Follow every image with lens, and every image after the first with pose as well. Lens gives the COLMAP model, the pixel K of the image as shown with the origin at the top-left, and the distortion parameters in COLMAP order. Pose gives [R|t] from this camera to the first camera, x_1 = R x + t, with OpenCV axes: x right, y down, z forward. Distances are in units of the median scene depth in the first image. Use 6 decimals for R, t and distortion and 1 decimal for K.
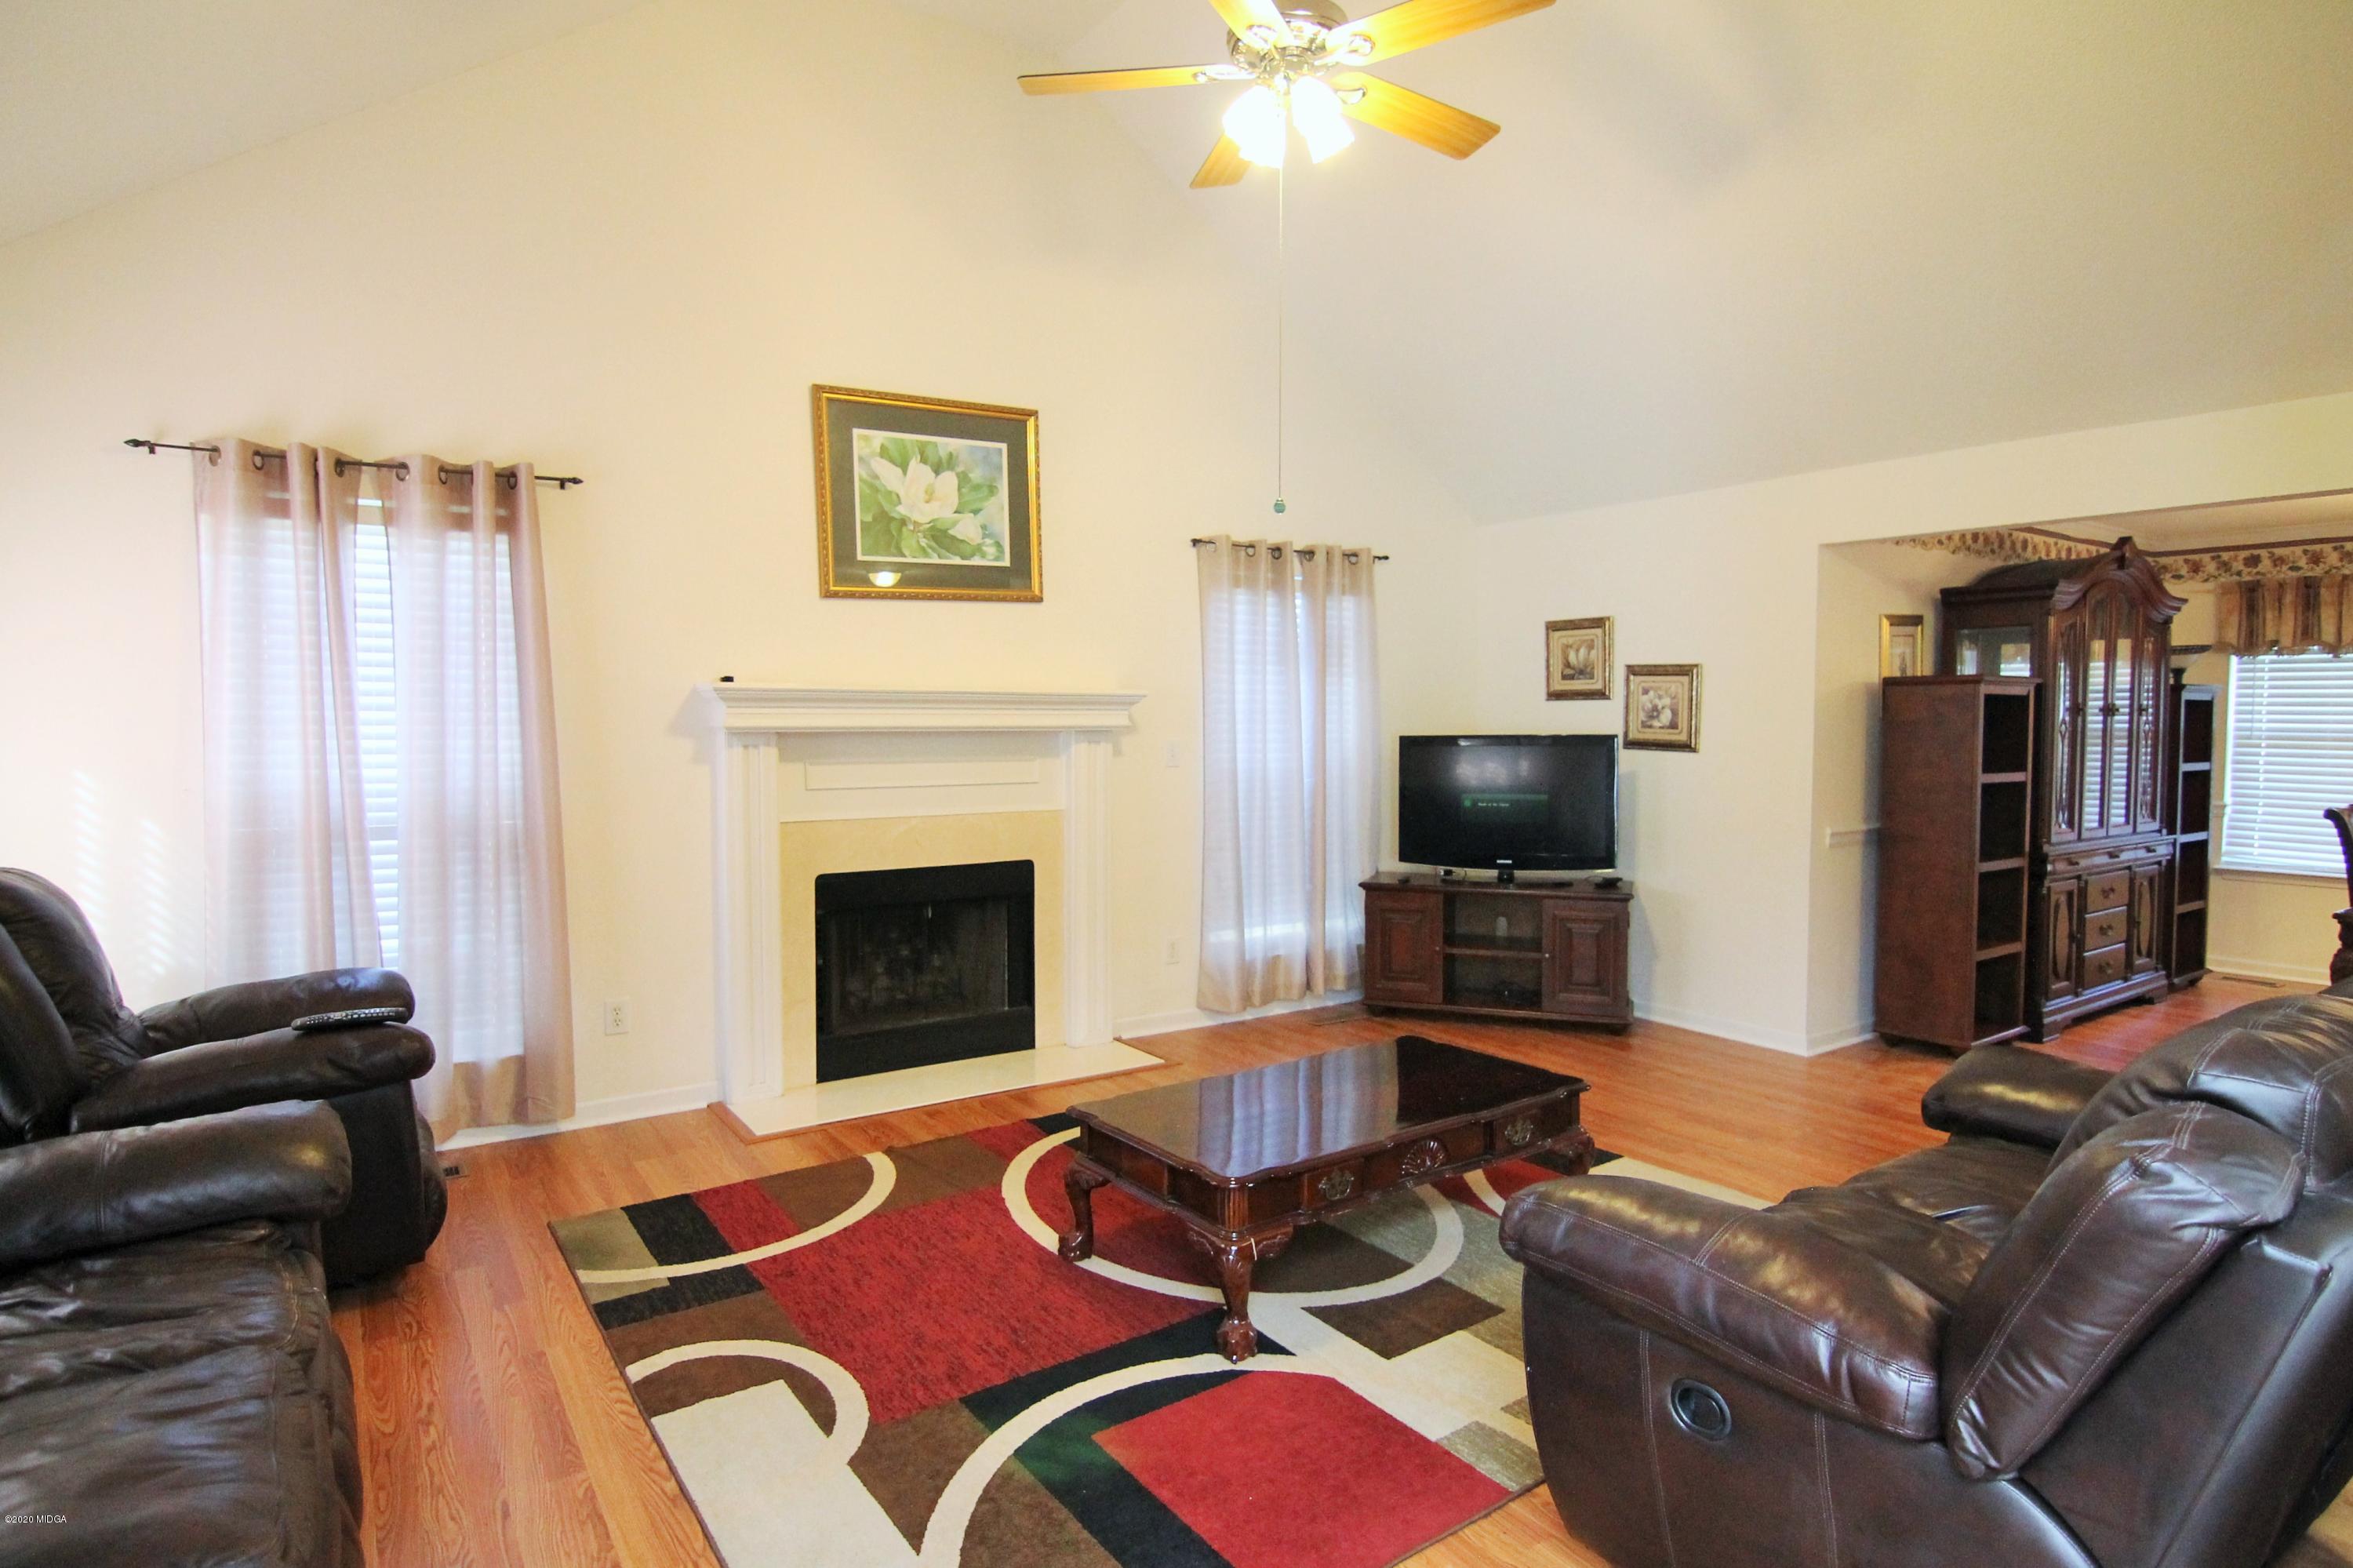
lens RADIAL K [[1284.1, 0, 1154.2], [0, 1284.1, 790.8], [0, 0, 1]] dist [0.004179, 0.000303]
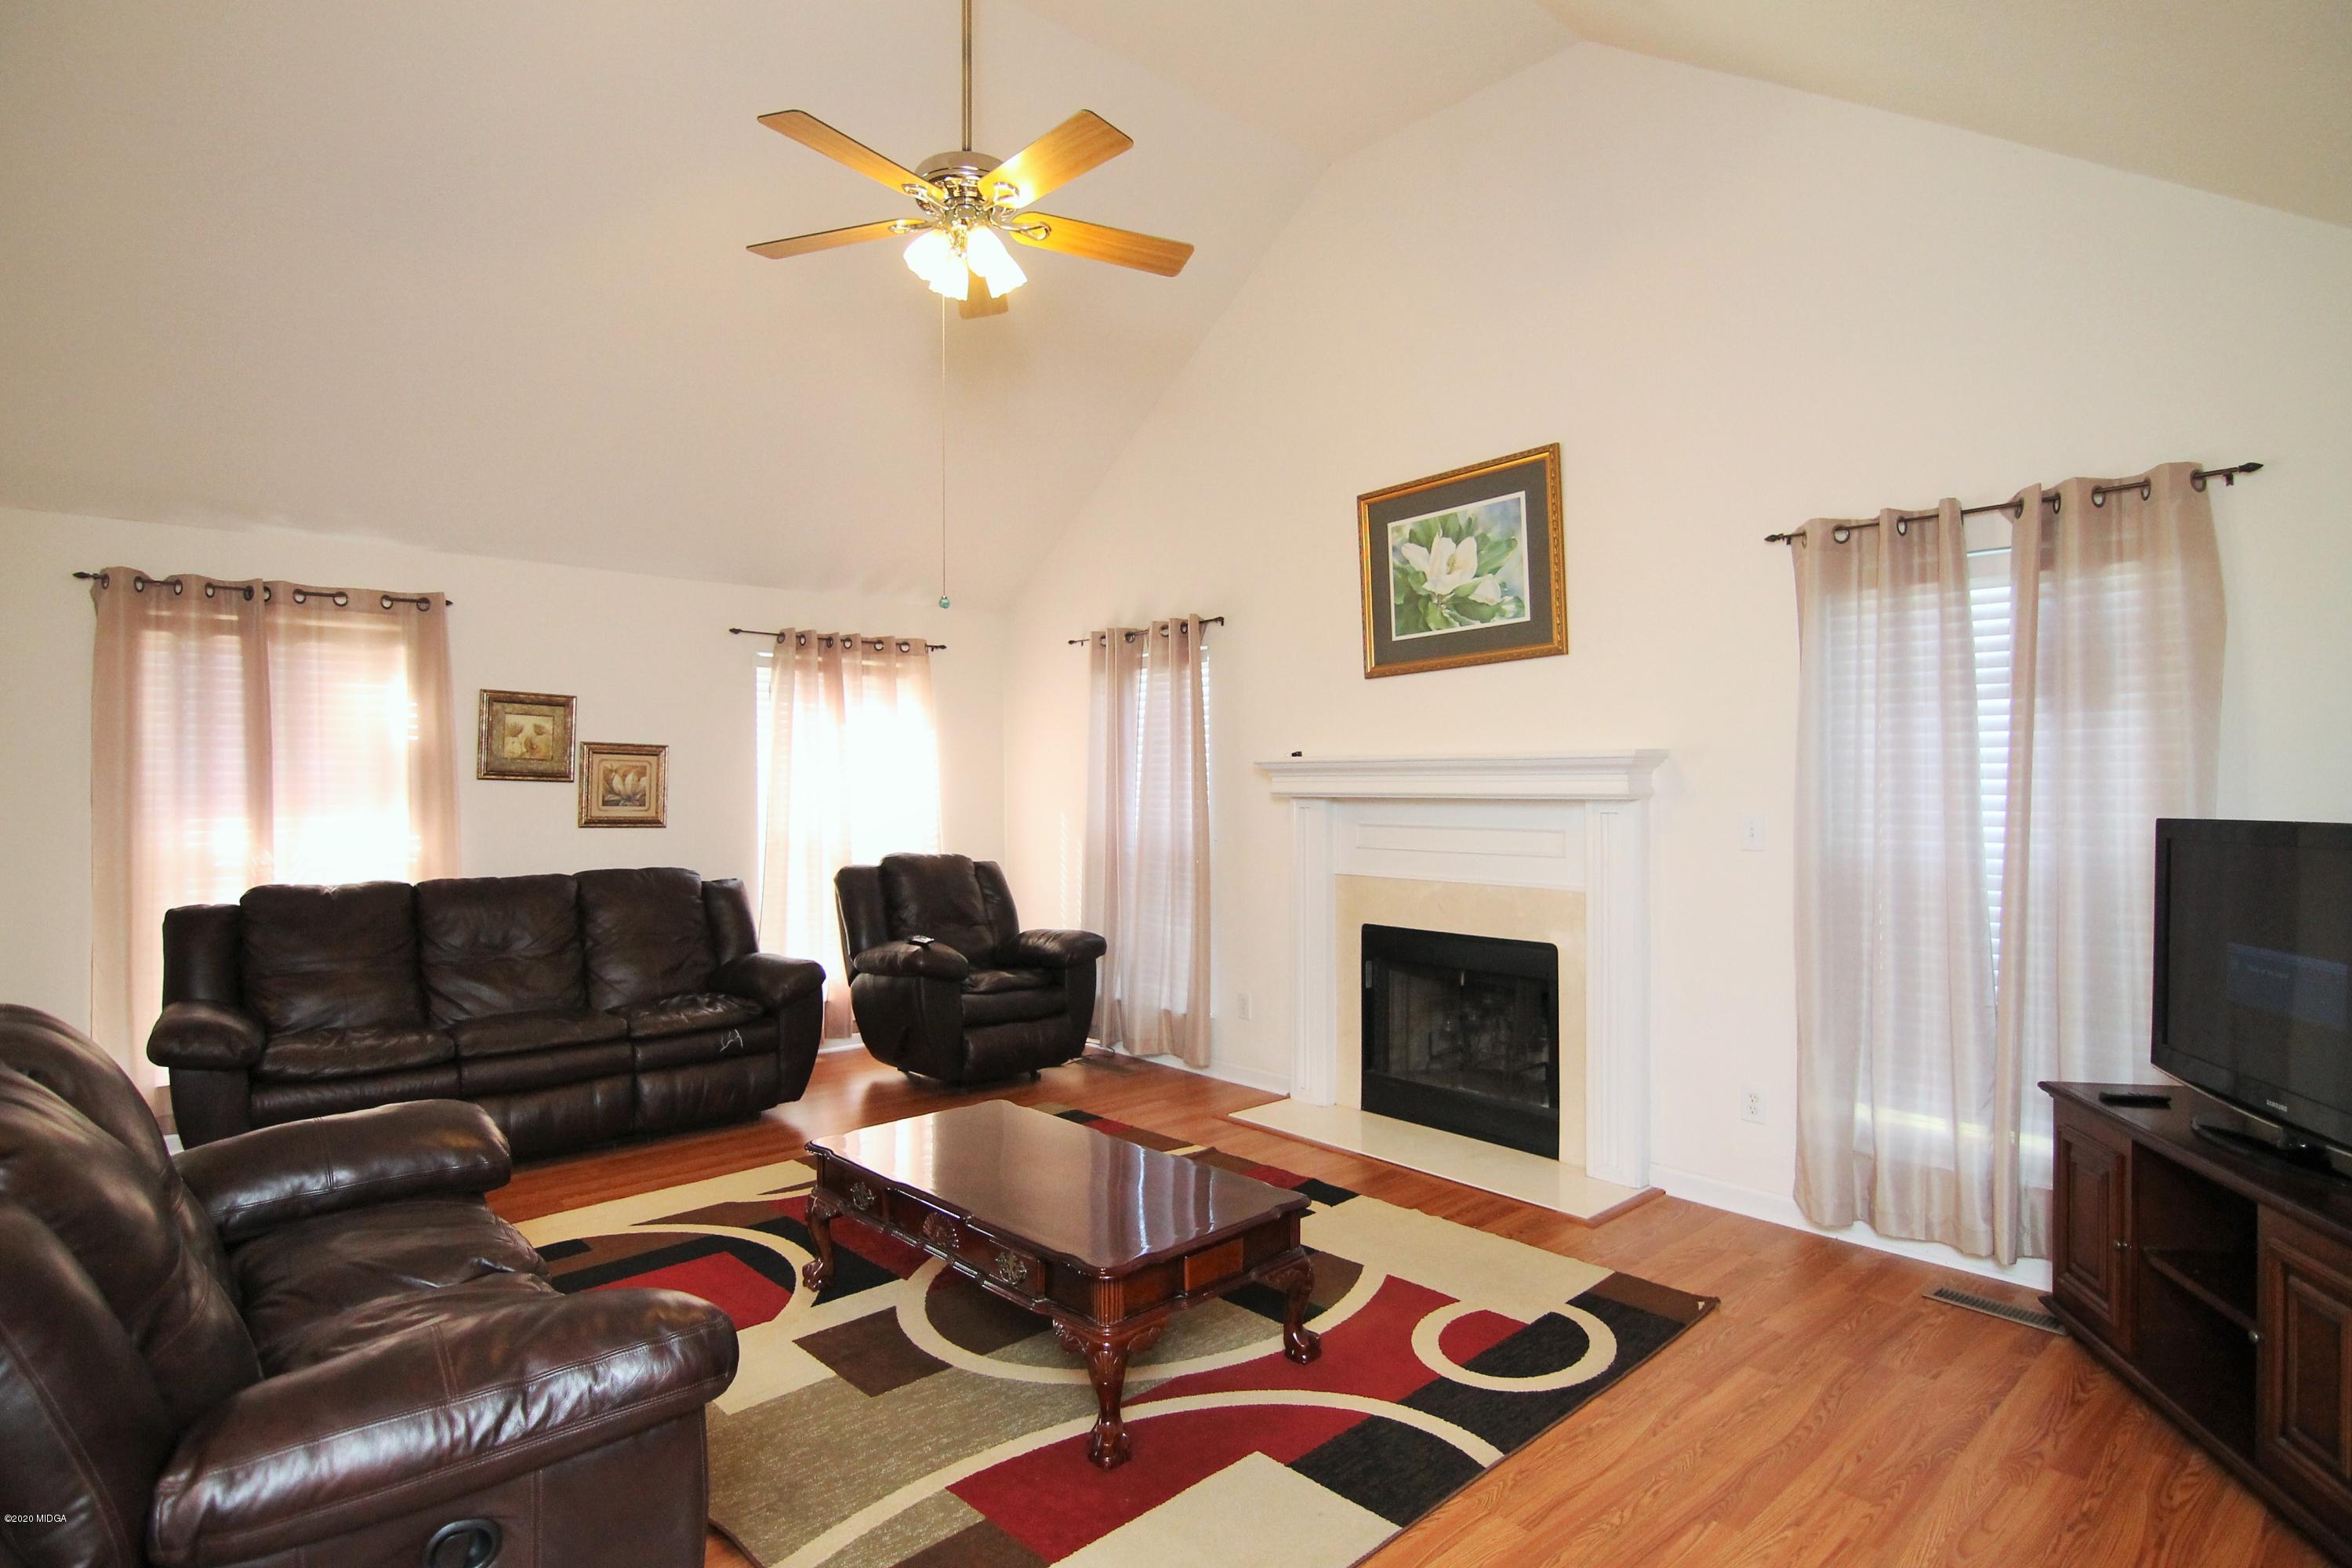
lens RADIAL K [[1234.0, 0, 1174.8], [0, 1234.0, 780.2], [0, 0, 1]] dist [-0.002100, -0.001681]
pose [[0.139002, 0.003848, -0.990285, 0.750245], [-0.044138, 0.999023, -0.002314, -0.048369], [0.989308, 0.044031, 0.139036, 0.646493]]
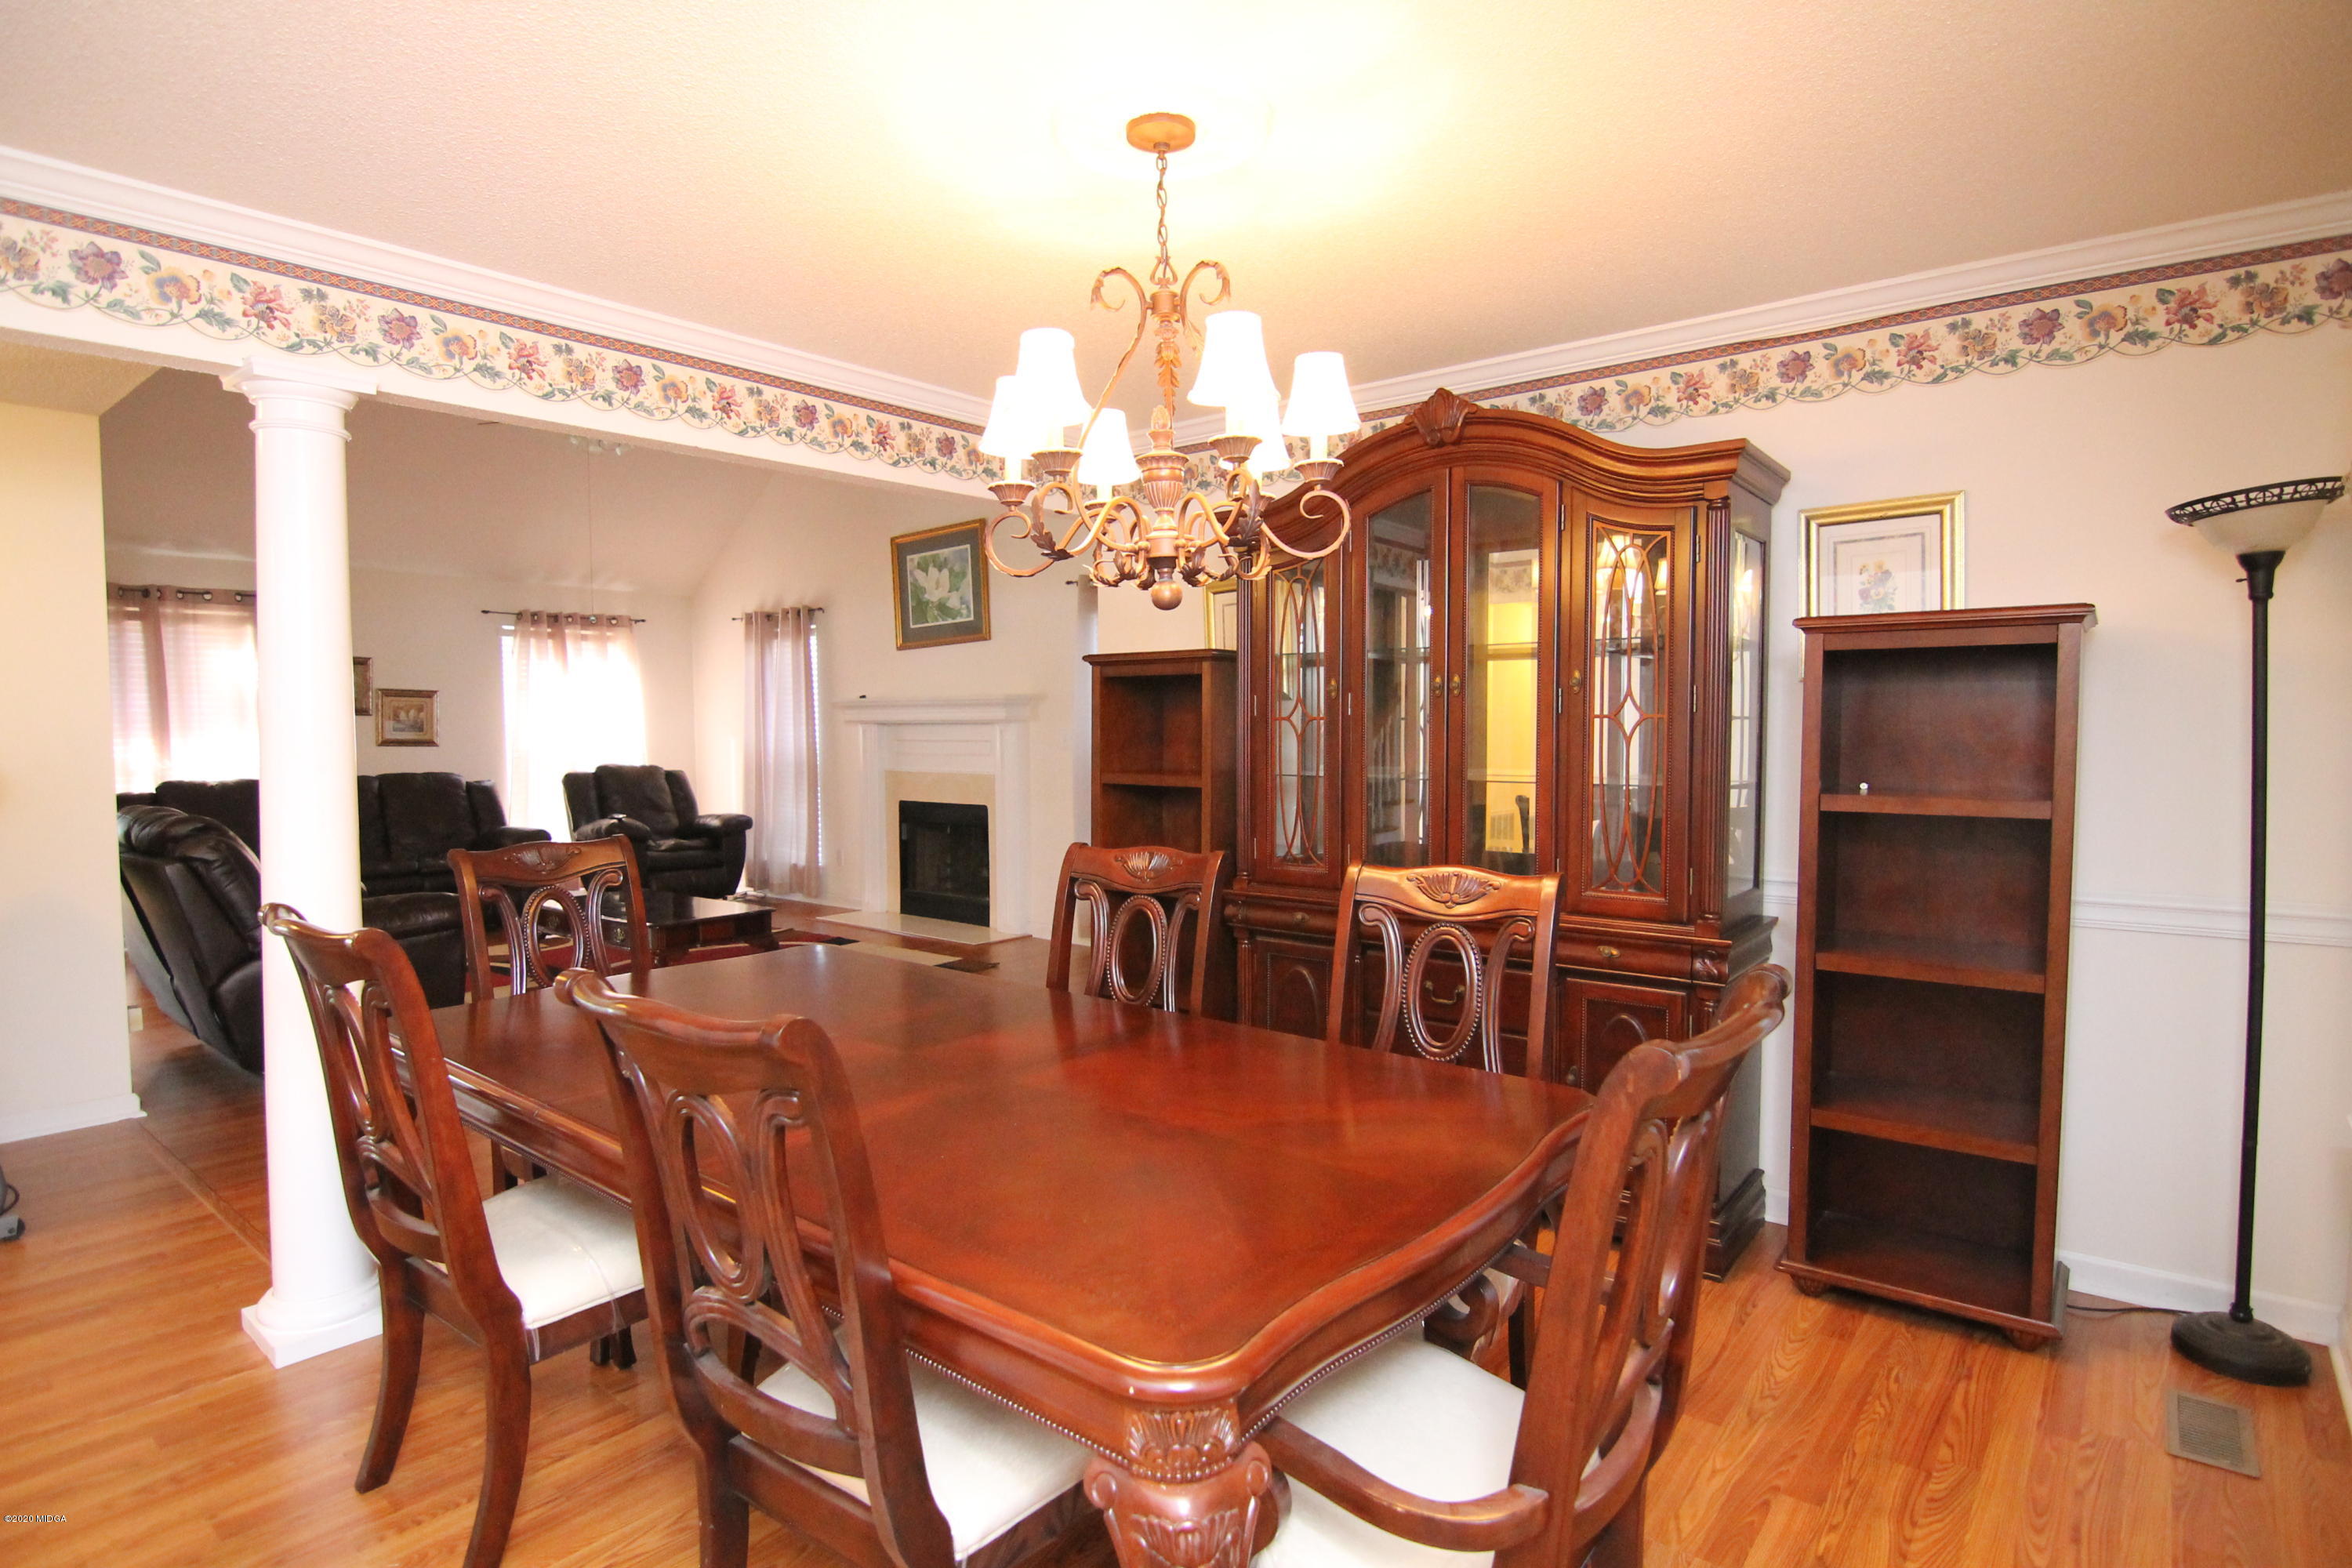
lens RADIAL K [[1281.8, 0, 1176.0], [0, 1281.8, 784.0], [0, 0, 1]] dist [0.003105, 0.000202]
pose [[0.277961, 0.052865, -0.959136, 1.538695], [-0.040286, 0.998248, 0.043345, -0.051732], [0.959747, 0.026592, 0.279604, 0.823317]]
